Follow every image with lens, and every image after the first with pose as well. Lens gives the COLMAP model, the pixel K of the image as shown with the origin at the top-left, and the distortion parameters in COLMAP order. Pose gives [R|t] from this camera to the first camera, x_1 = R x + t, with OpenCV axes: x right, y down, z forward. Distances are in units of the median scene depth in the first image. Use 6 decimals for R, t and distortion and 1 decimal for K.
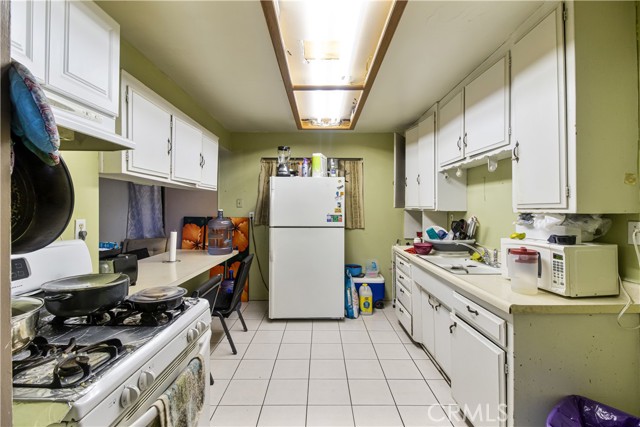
lens RADIAL K [[295.4, 0, 320.1], [0, 295.4, 210.1], [0, 0, 1]] dist [0.006251, -0.001819]
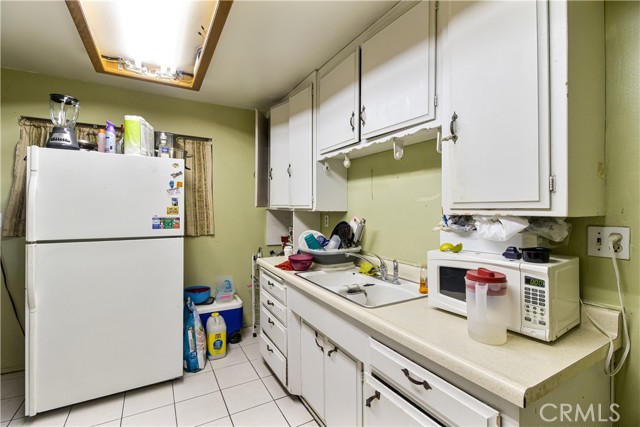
lens RADIAL K [[295.4, 0, 321.9], [0, 295.4, 209.3], [0, 0, 1]] dist [0.006251, -0.001819]
pose [[0.869731, 0.001165, 0.493524, 0.029824], [-0.001125, 0.999999, -0.000377, -0.002204], [-0.493524, -0.000227, 0.869732, 0.324900]]
